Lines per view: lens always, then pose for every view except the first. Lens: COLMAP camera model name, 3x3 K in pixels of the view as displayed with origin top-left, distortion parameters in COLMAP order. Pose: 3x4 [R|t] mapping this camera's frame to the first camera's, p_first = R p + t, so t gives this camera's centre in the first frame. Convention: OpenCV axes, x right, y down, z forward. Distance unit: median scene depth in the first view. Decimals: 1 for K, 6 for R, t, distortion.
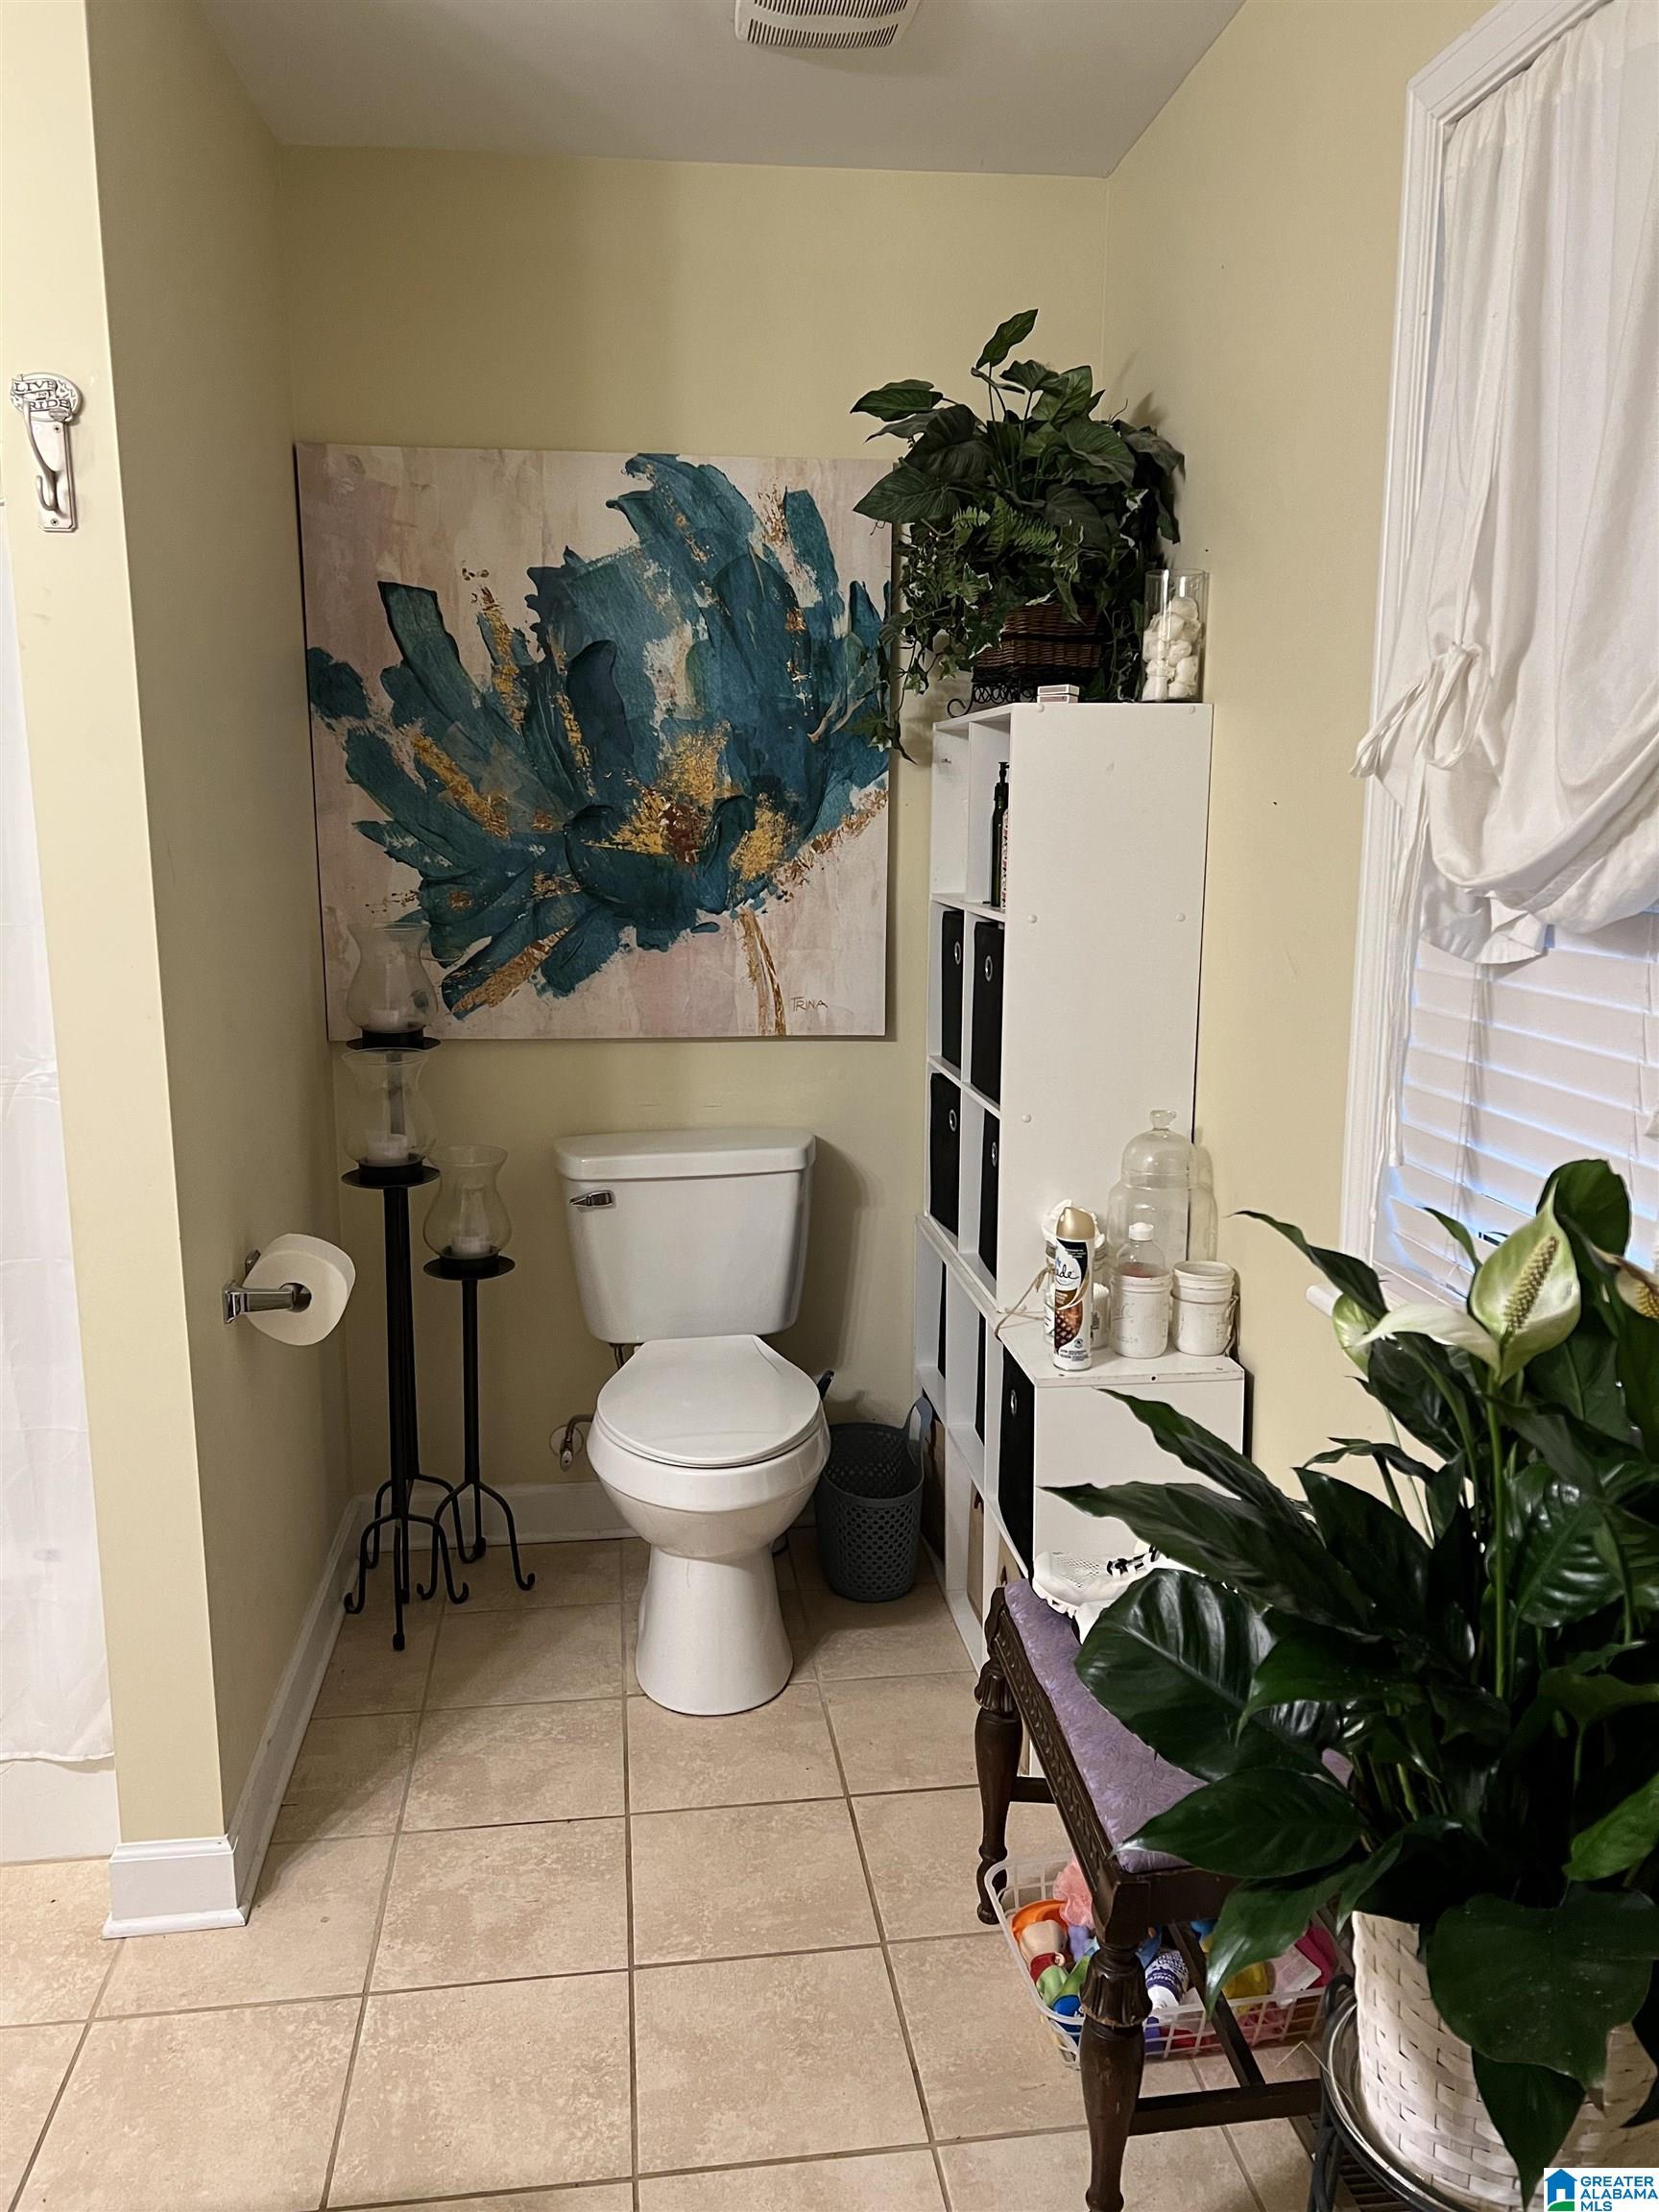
lens RADIAL K [[1655.0, 0, 845.9], [0, 1655.0, 1097.0], [0, 0, 1]] dist [0.064260, -0.079322]
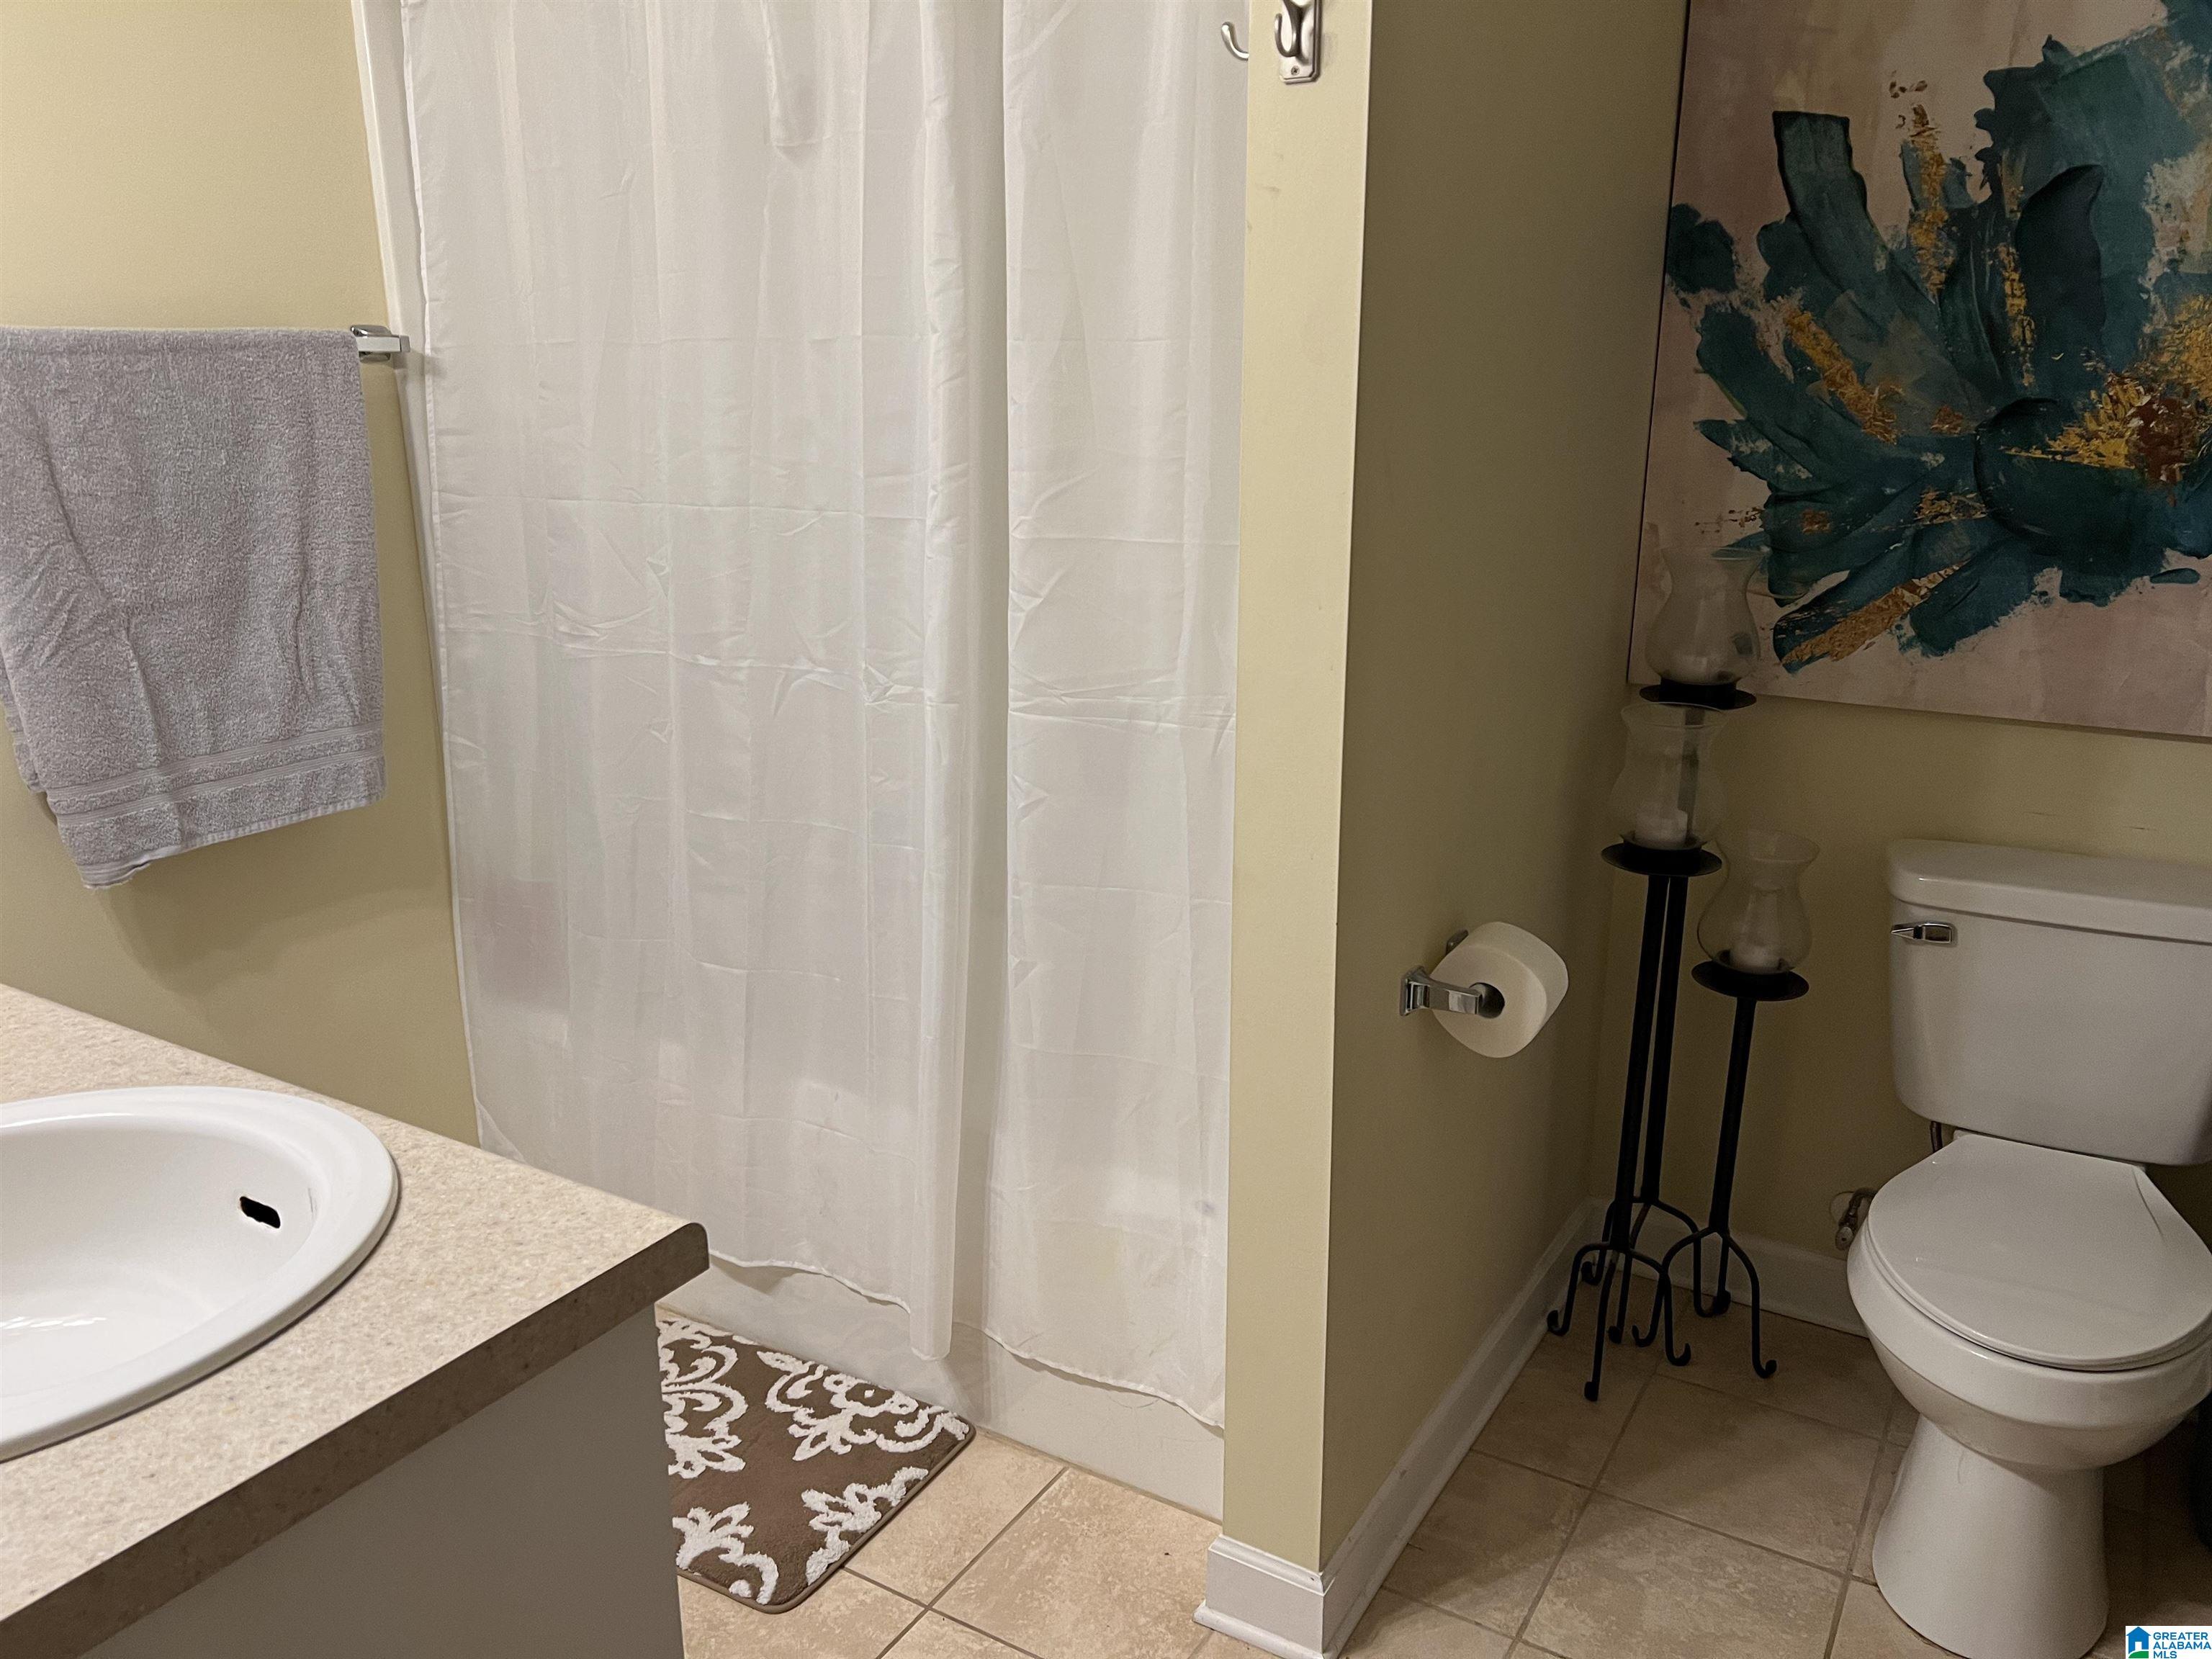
lens RADIAL K [[1655.0, 0, 1119.6], [0, 1655.0, 838.3], [0, 0, 1]] dist [0.064260, -0.079322]
pose [[0.774229, 0.166246, -0.610682, 0.021984], [-0.107497, 0.985408, 0.131971, -0.040734], [0.623710, -0.036529, 0.780802, 0.172488]]
